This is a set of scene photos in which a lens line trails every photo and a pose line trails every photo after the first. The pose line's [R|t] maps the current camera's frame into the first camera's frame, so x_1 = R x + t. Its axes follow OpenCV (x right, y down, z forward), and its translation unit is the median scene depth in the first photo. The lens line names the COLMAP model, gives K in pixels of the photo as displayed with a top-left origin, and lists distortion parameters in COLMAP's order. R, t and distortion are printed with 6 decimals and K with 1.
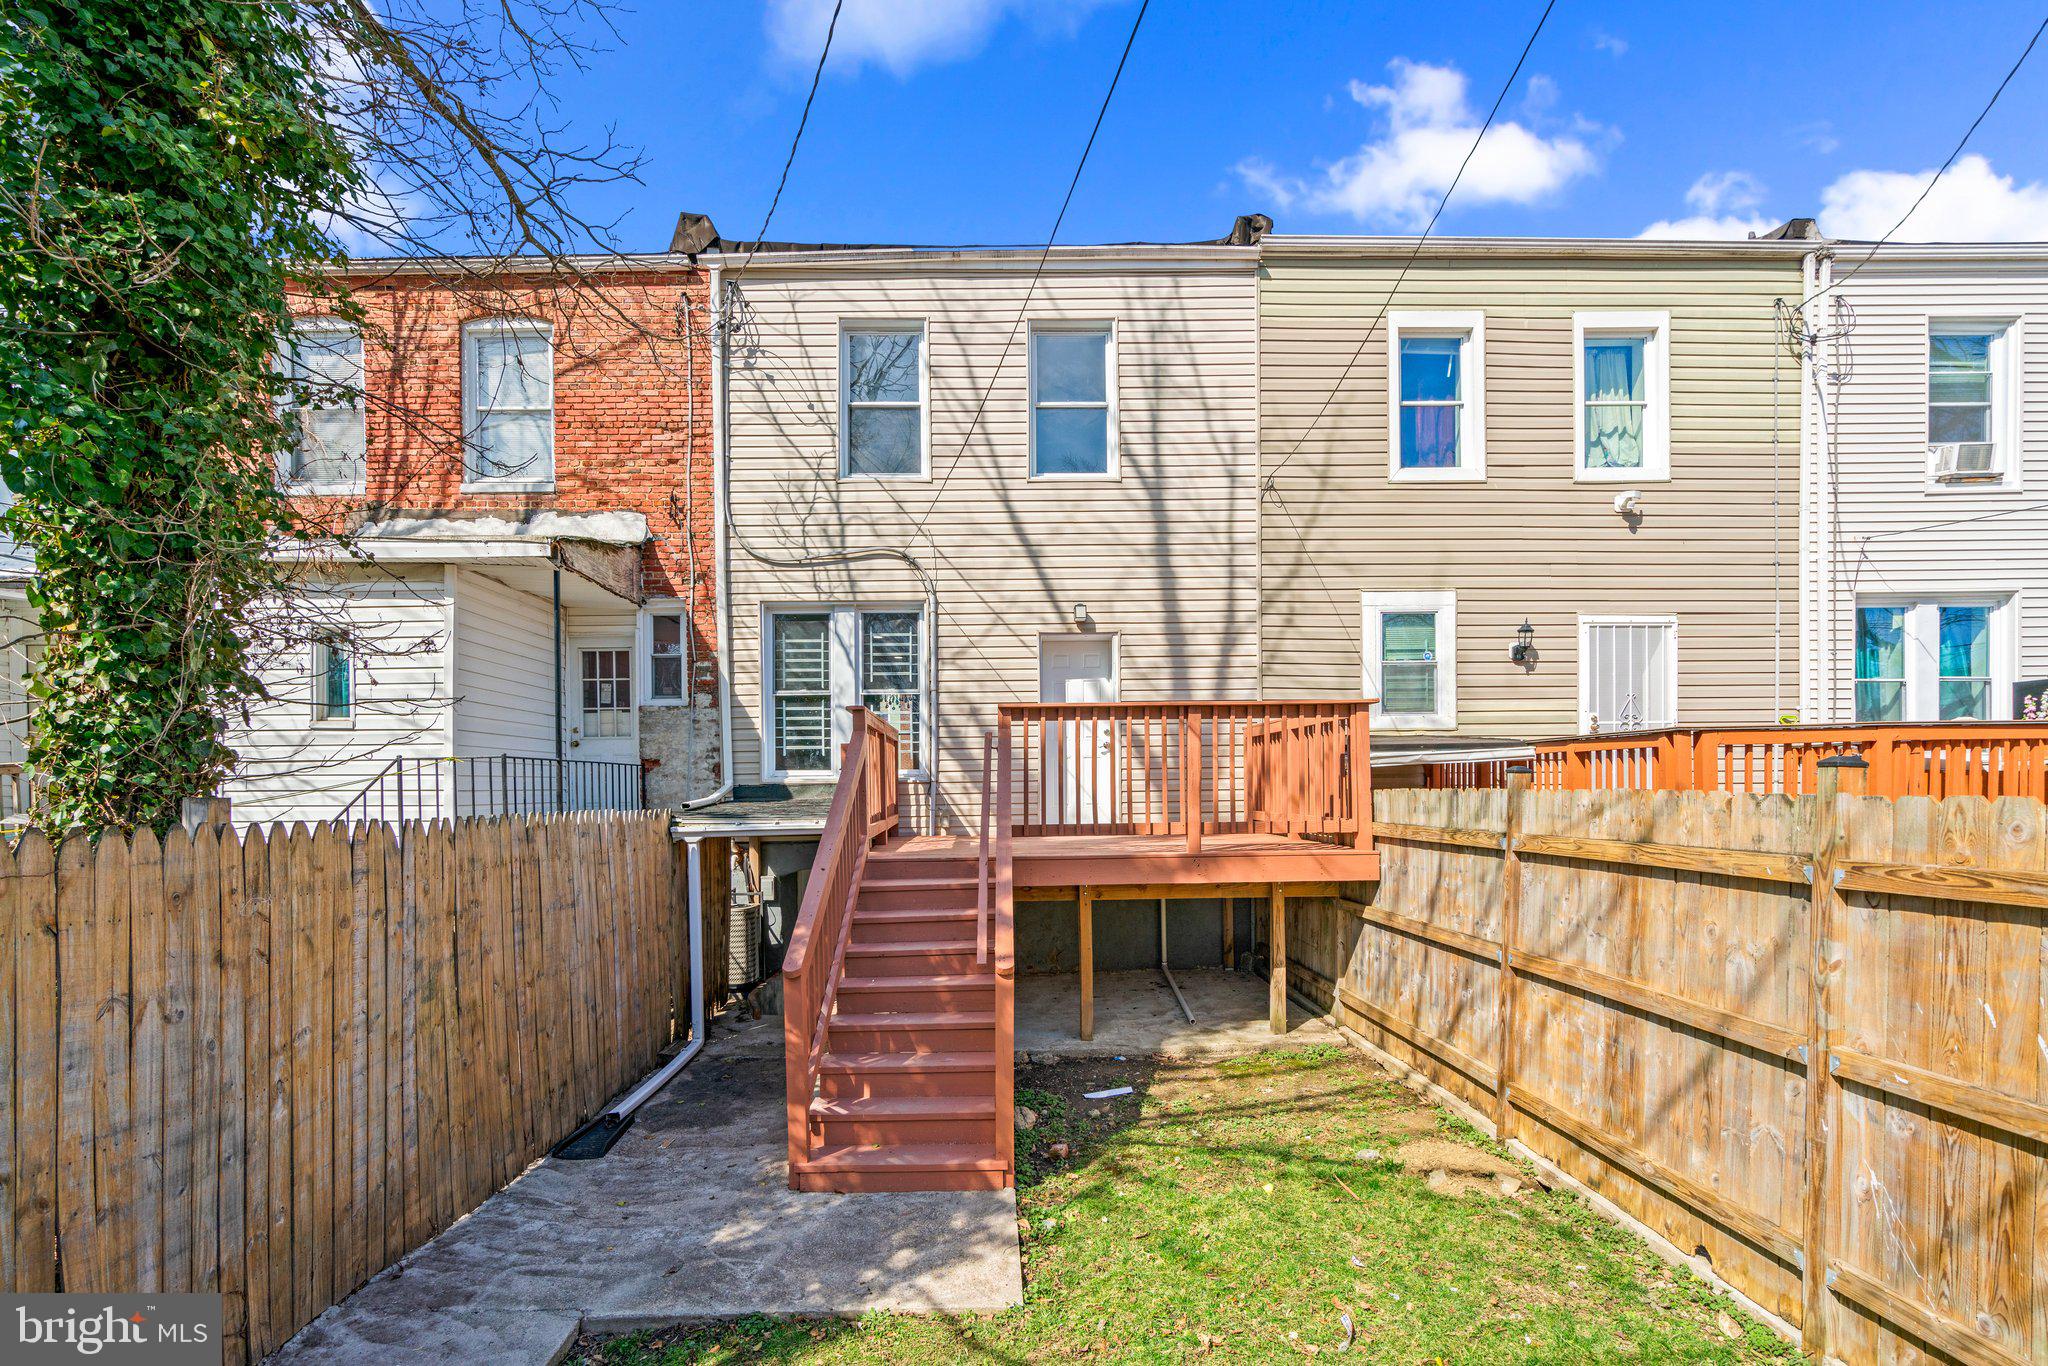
lens RADIAL K [[927.0, 0, 1024.8], [0, 927.0, 786.8], [0, 0, 1]] dist [-0.012193, 0.009472]
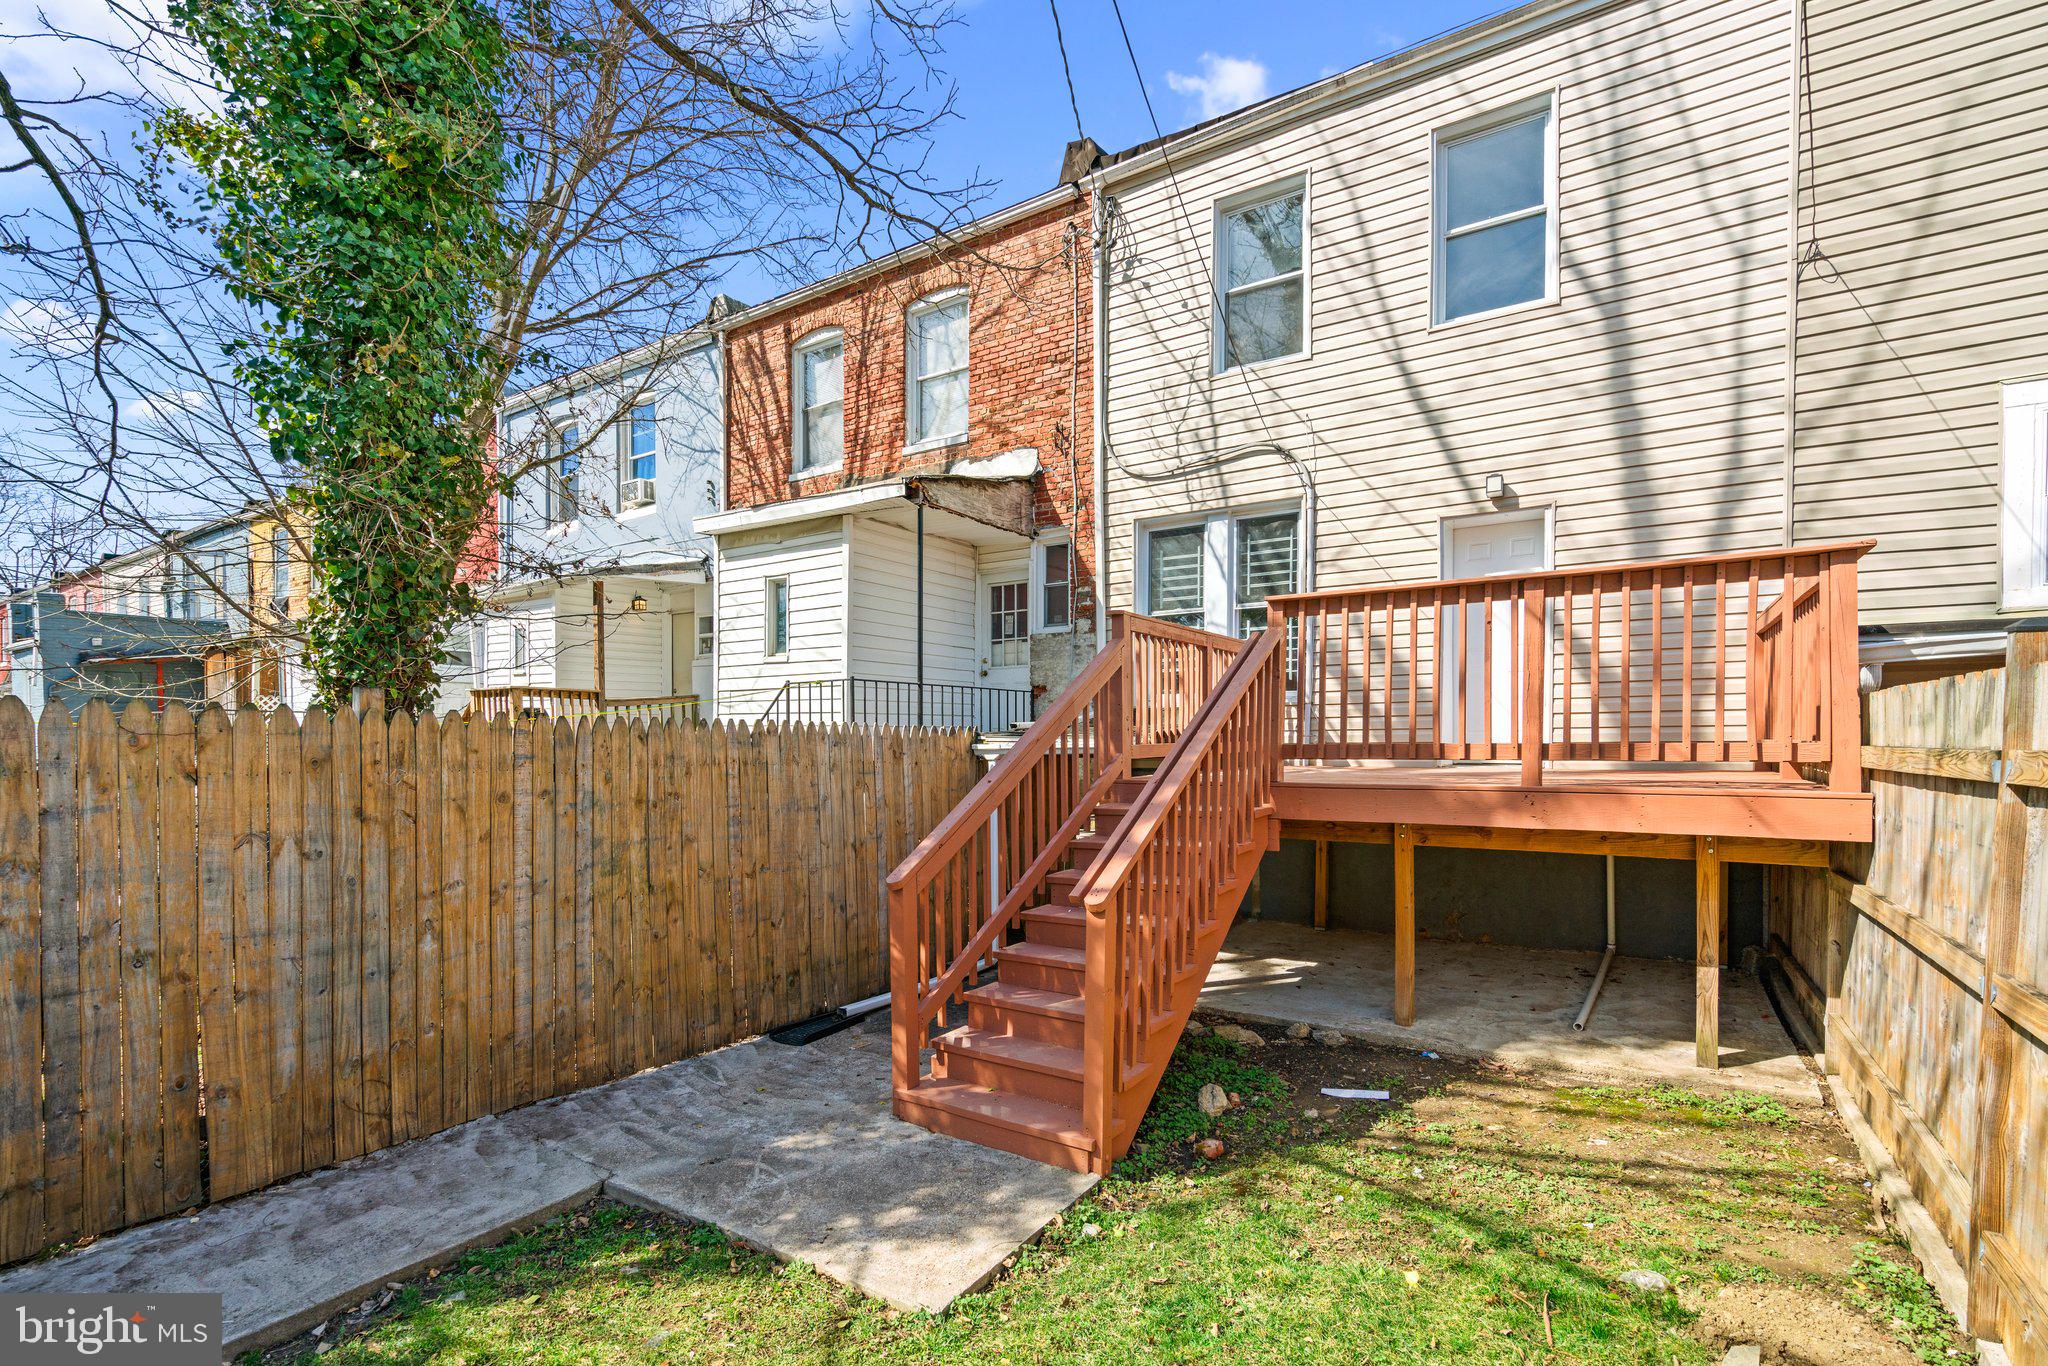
lens RADIAL K [[937.1, 0, 1022.9], [0, 937.1, 739.1], [0, 0, 1]] dist [-0.013578, 0.011655]
pose [[0.835358, 0.009656, -0.549621, 0.162093], [-0.003796, 0.999923, 0.011798, 0.018197], [0.549693, -0.007769, 0.835331, 0.121257]]
